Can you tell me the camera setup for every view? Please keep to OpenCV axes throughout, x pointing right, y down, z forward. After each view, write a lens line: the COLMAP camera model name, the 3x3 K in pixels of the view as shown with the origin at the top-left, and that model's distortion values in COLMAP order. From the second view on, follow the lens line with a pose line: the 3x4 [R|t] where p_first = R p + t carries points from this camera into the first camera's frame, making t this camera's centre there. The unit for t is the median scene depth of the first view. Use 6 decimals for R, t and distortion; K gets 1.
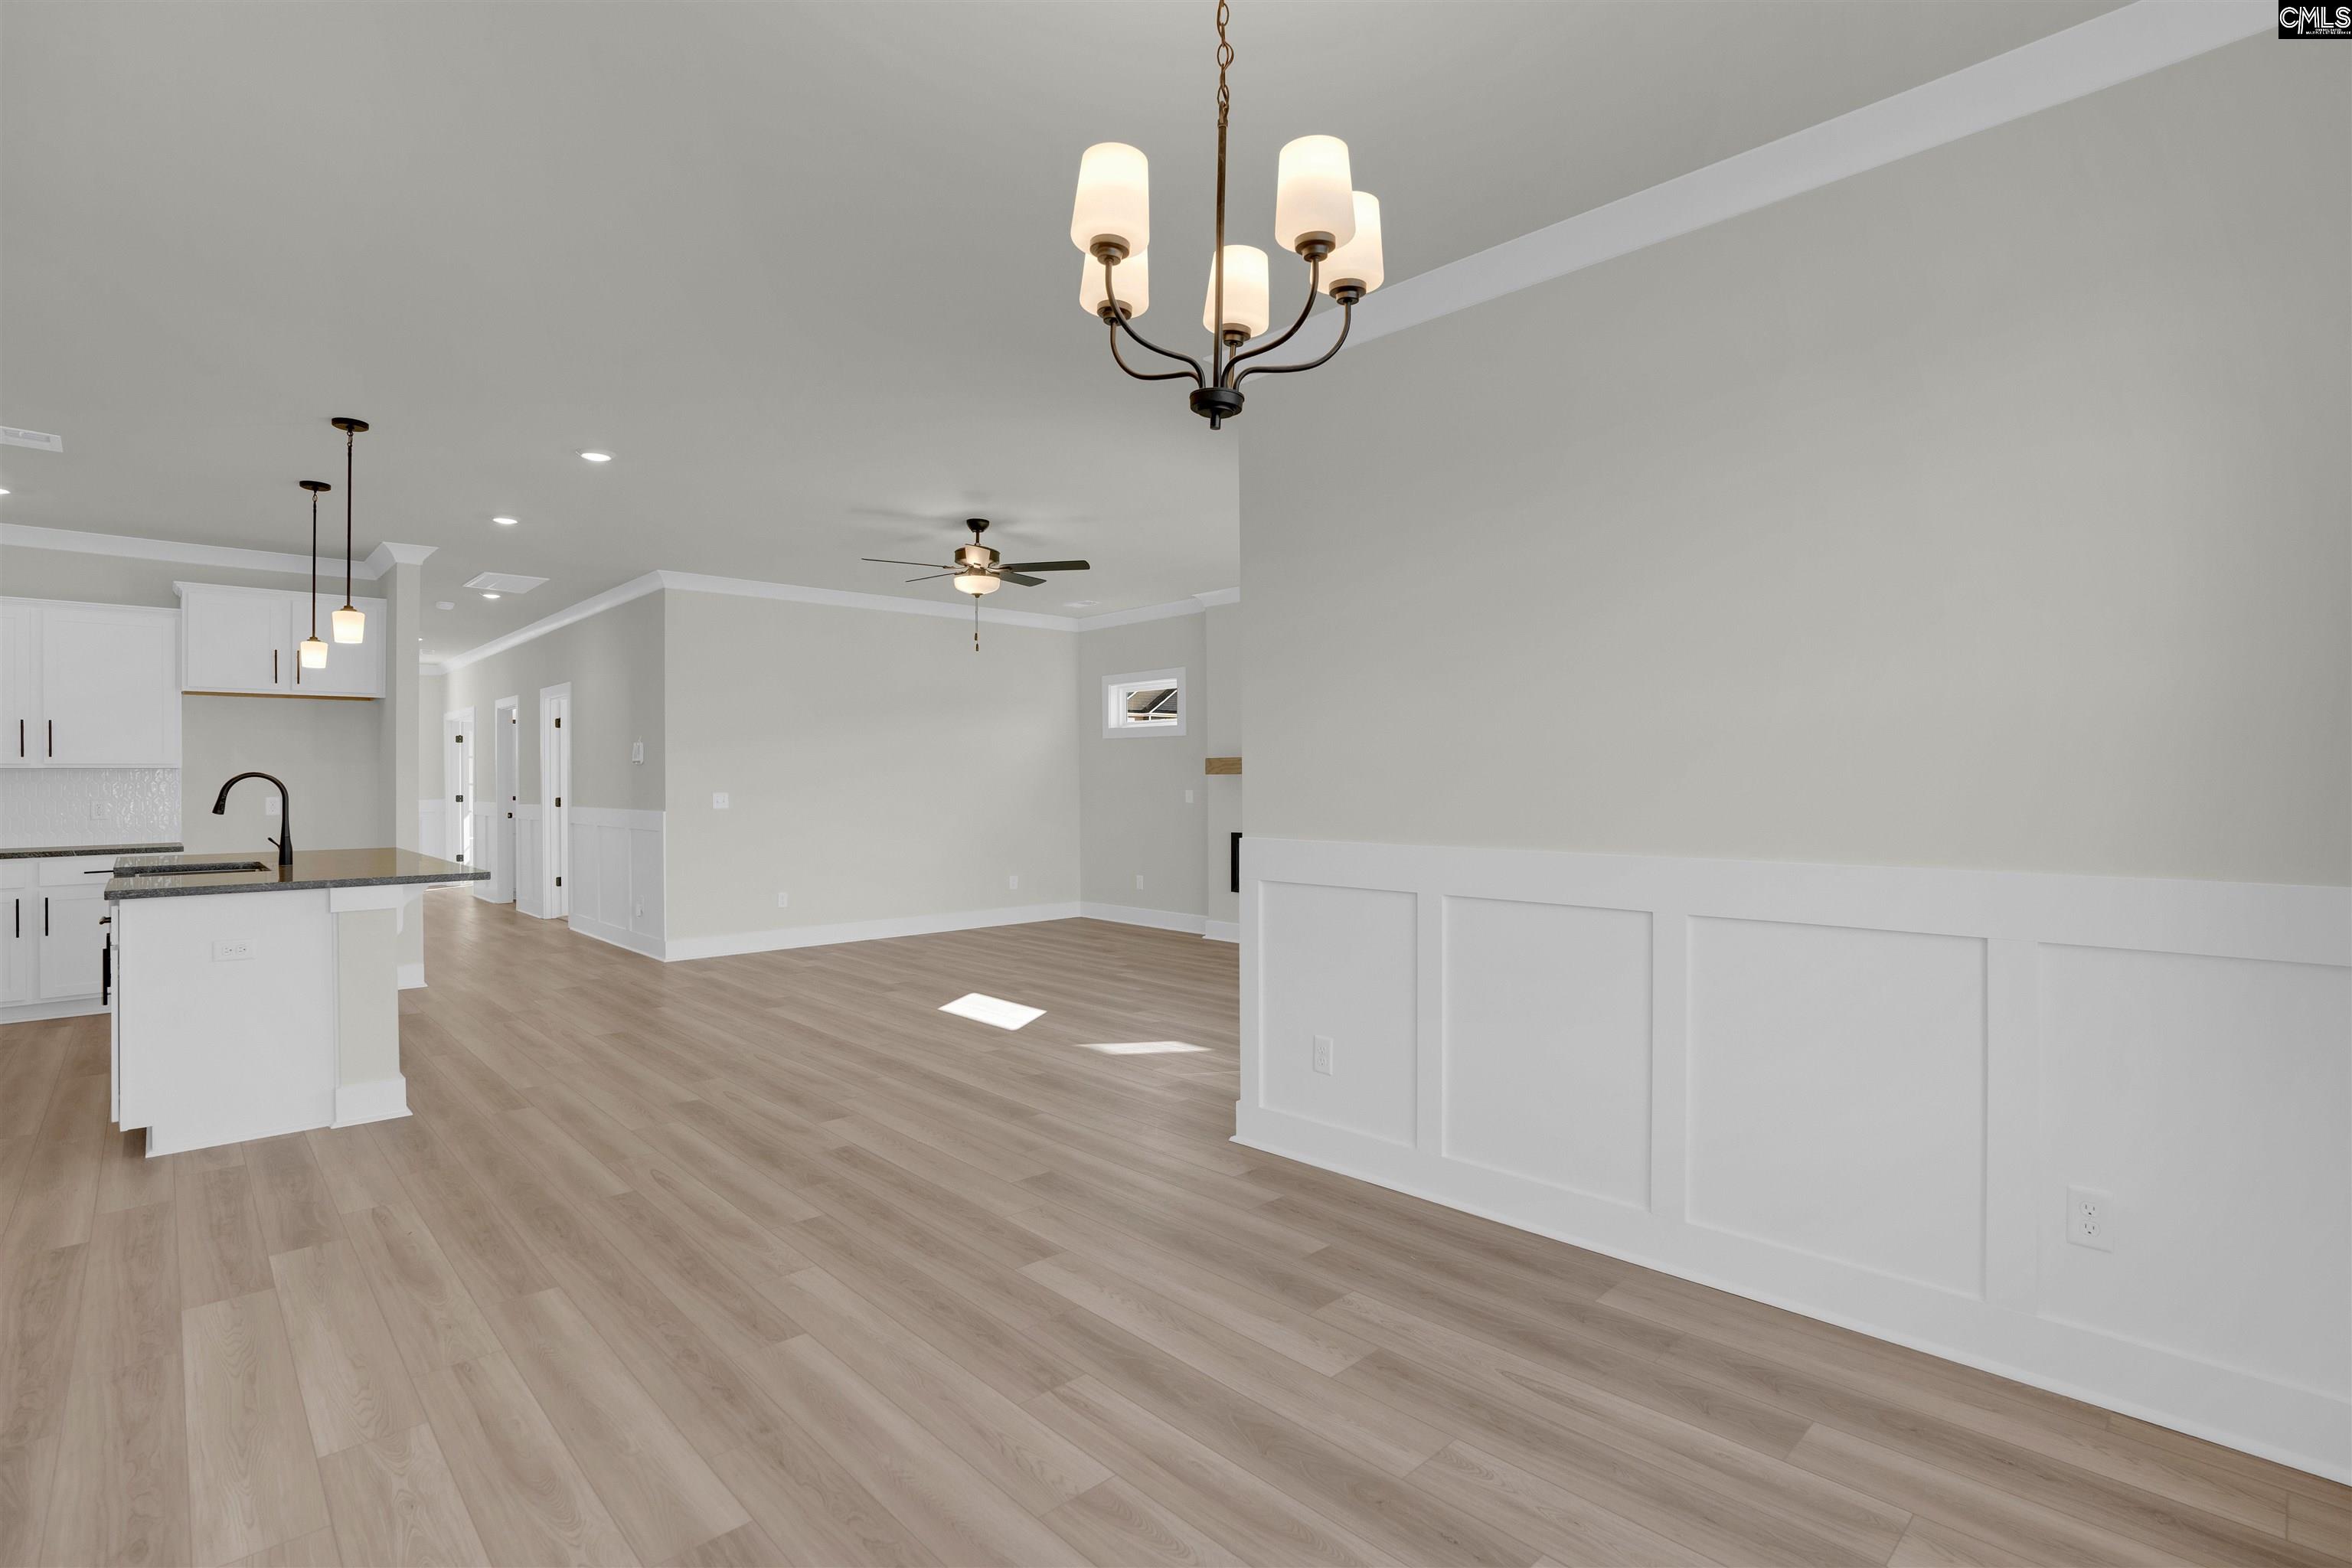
lens RADIAL K [[1204.4, 0, 1176.0], [0, 1204.4, 784.0], [0, 0, 1]] dist [-0.051601, 0.032045]
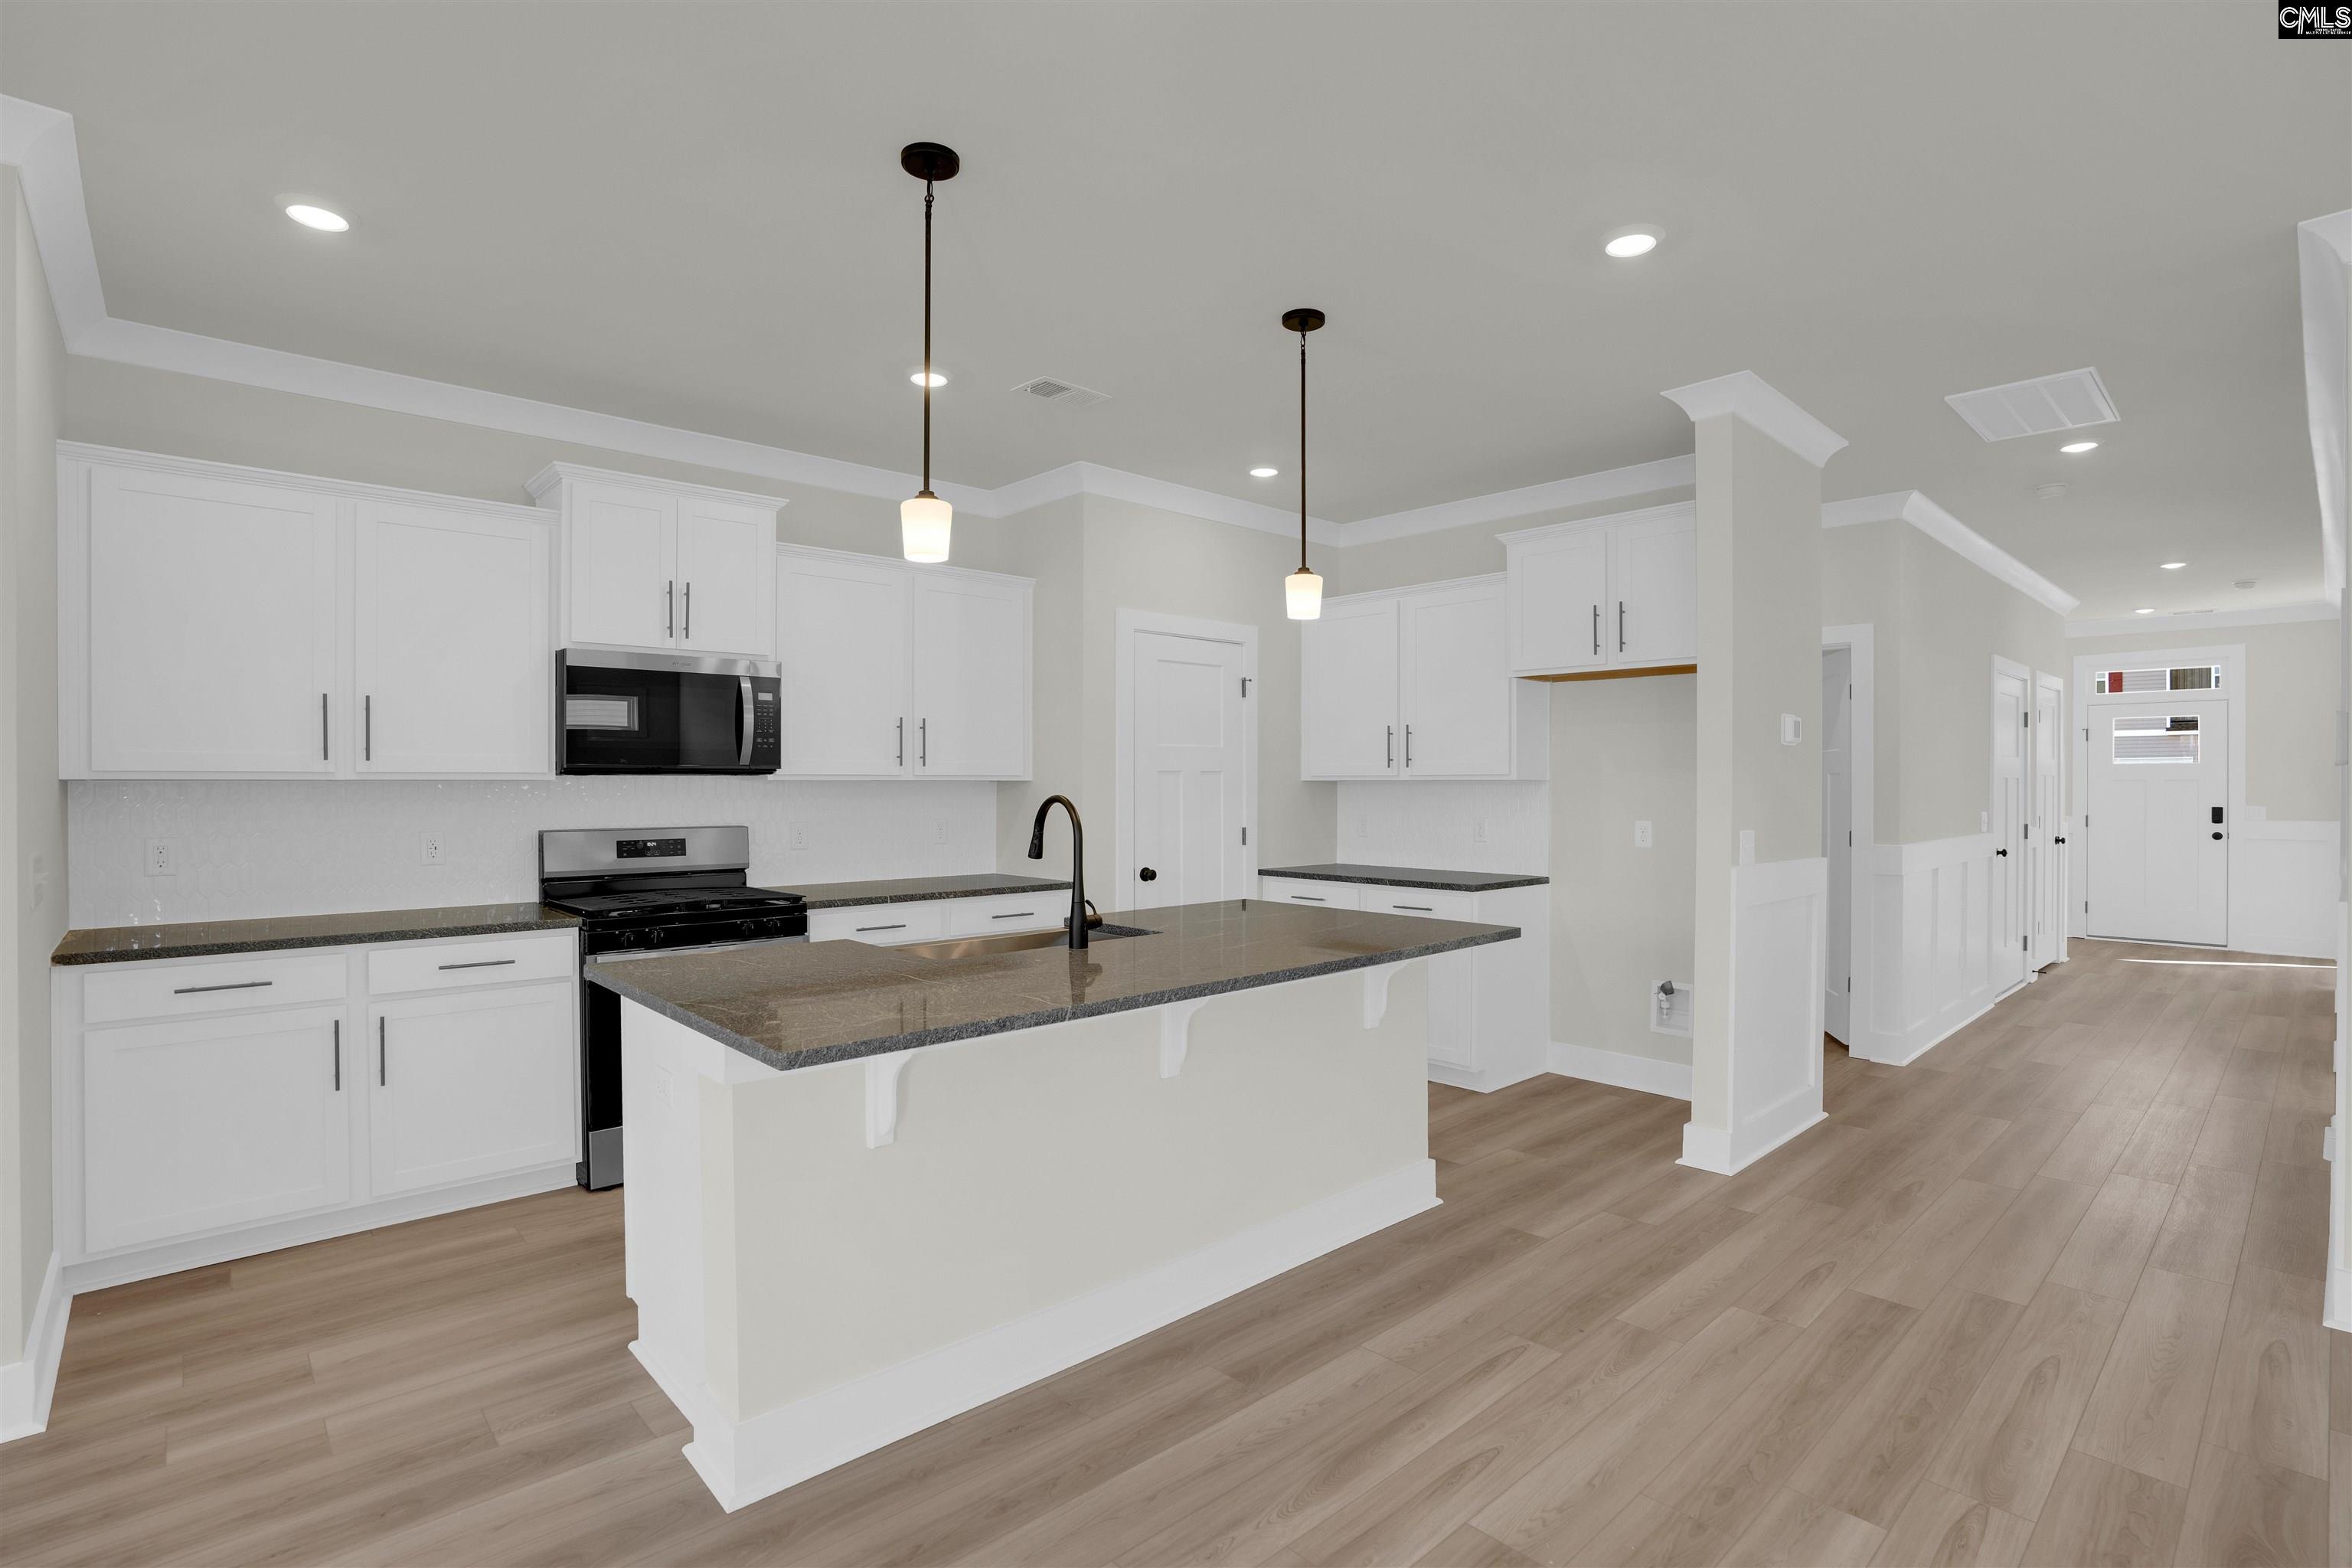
lens RADIAL K [[1111.2, 0, 1176.0], [0, 1111.2, 784.0], [0, 0, 1]] dist [-0.062068, 0.025126]
pose [[0.009587, 0.006692, -0.999932, -0.132992], [-0.006645, 0.999956, 0.006629, -0.012727], [0.999932, 0.006581, 0.009631, 0.748901]]
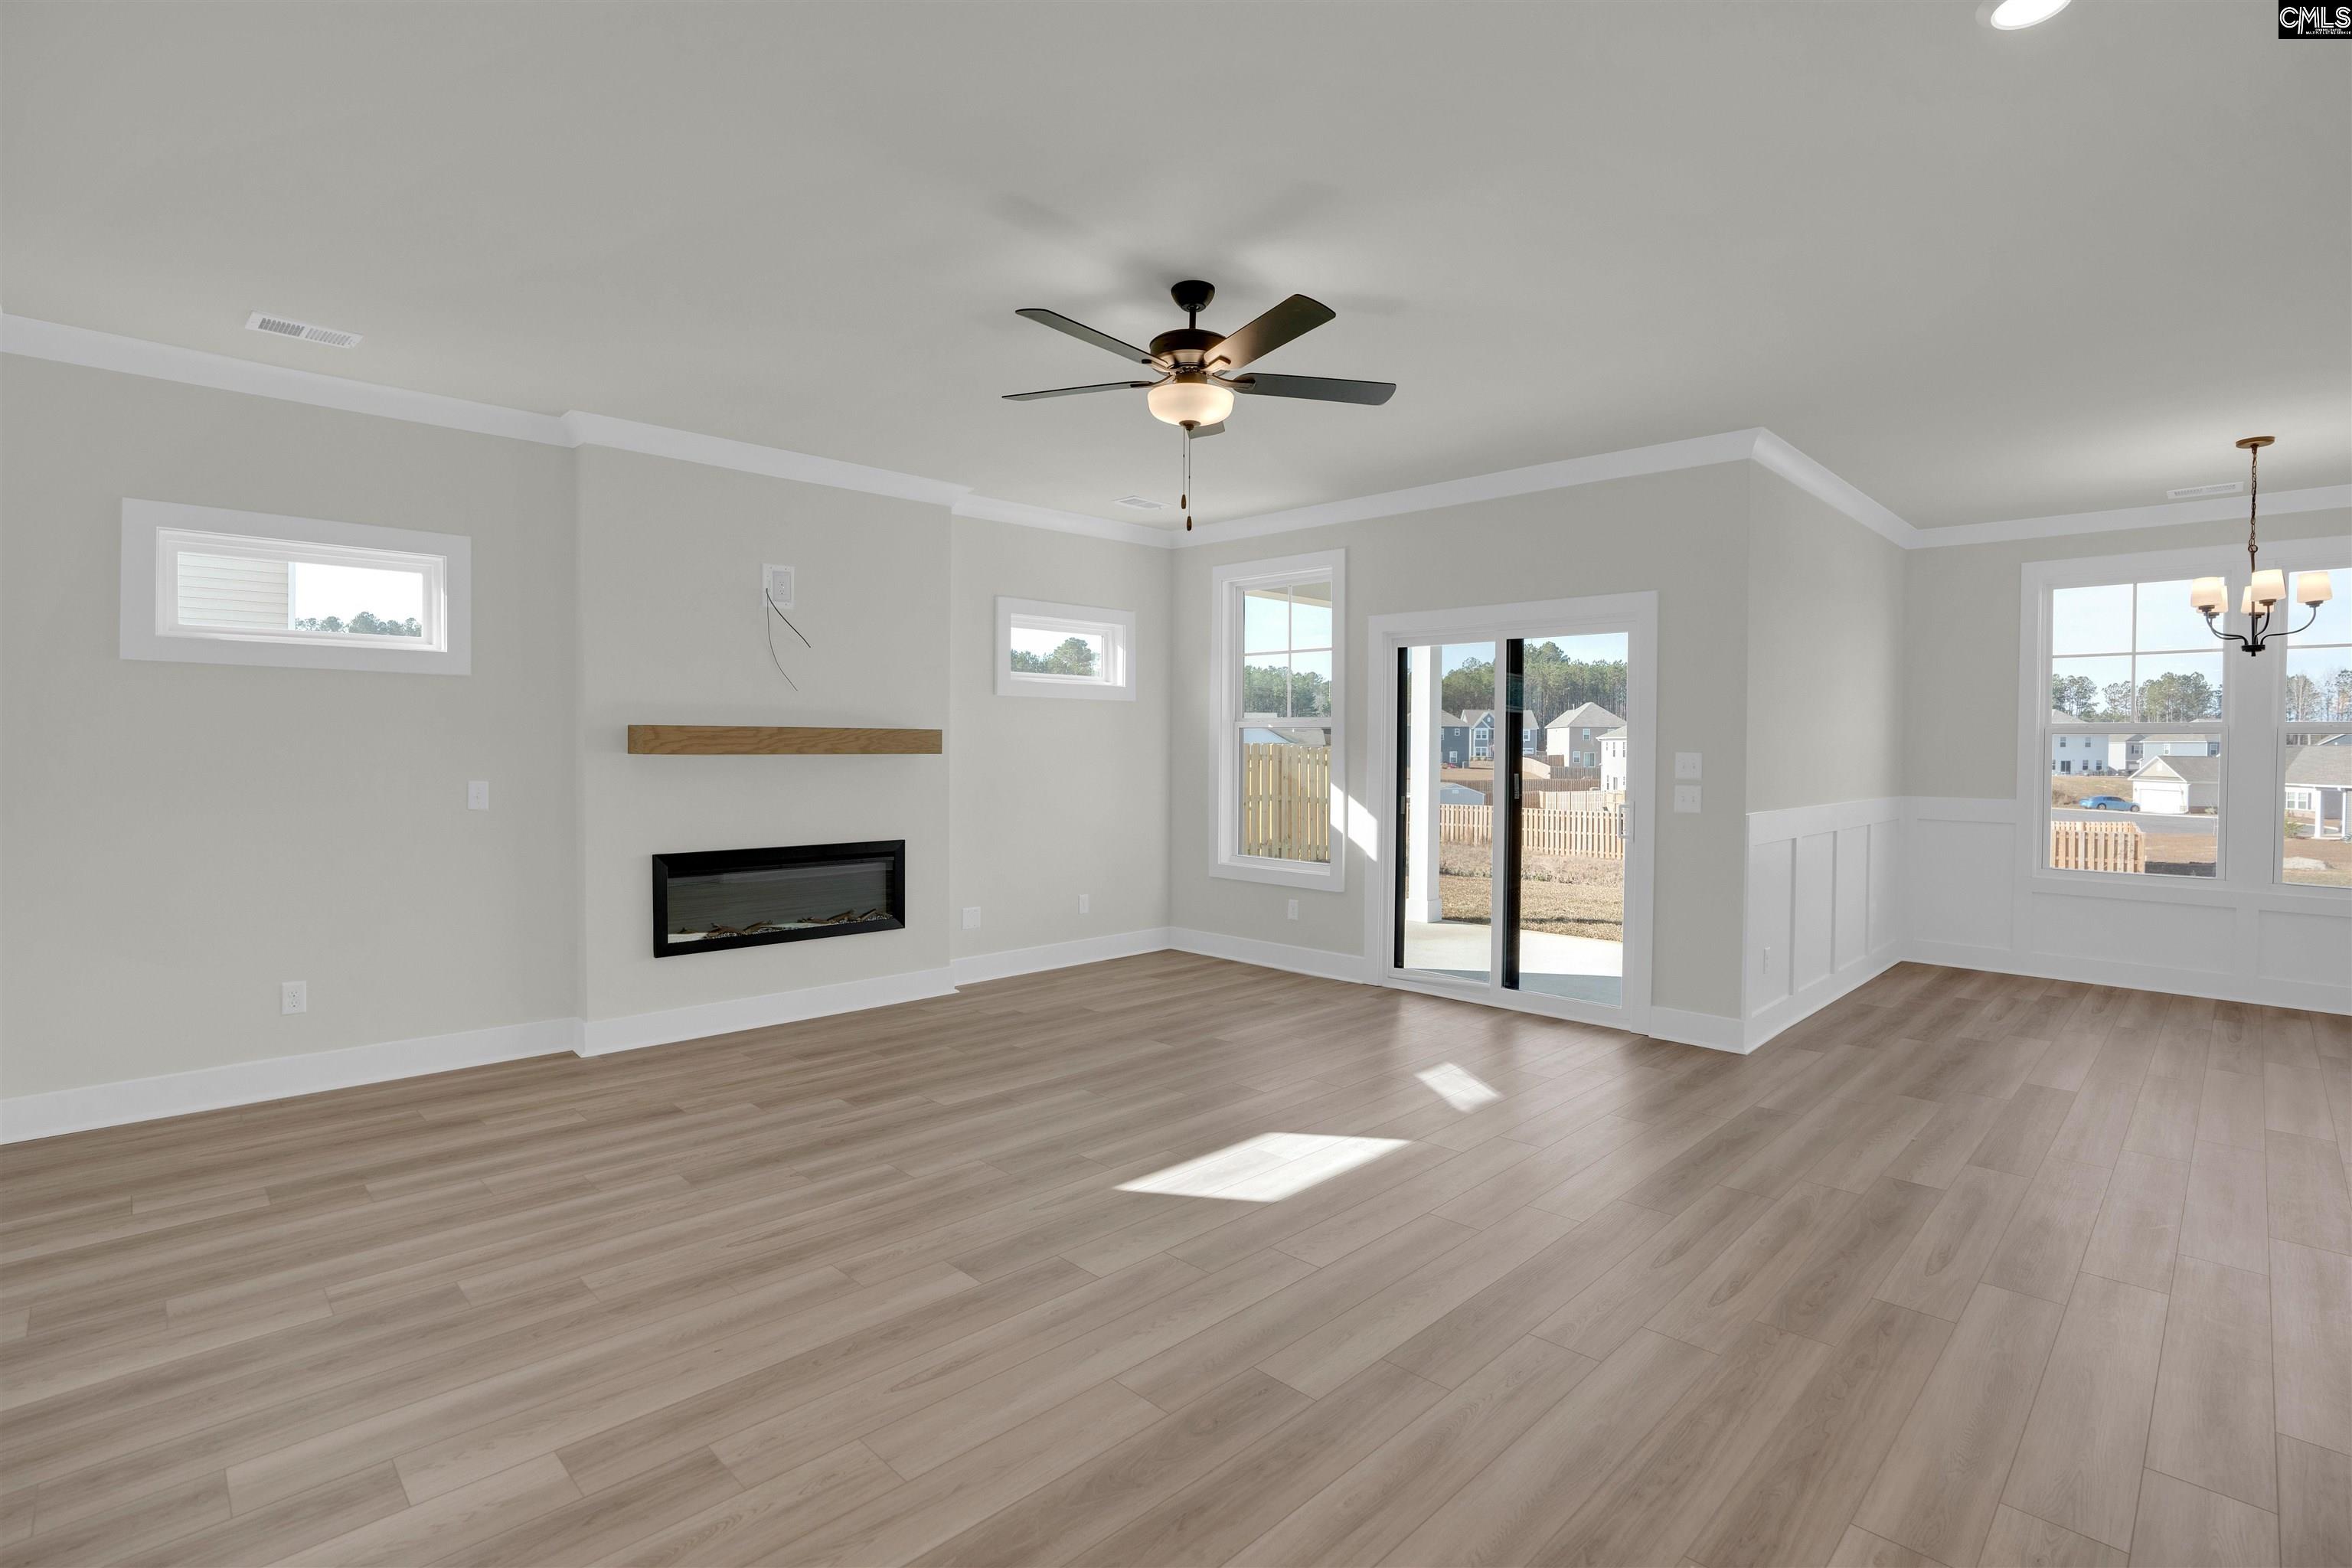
lens RADIAL K [[1139.3, 0, 1182.8], [0, 1139.3, 774.3], [0, 0, 1]] dist [-0.068313, 0.028502]
pose [[-0.080988, -0.018448, 0.996544, -0.626074], [-0.001103, 0.999830, 0.018419, -0.010892], [-0.996714, 0.000393, -0.080994, 0.979523]]
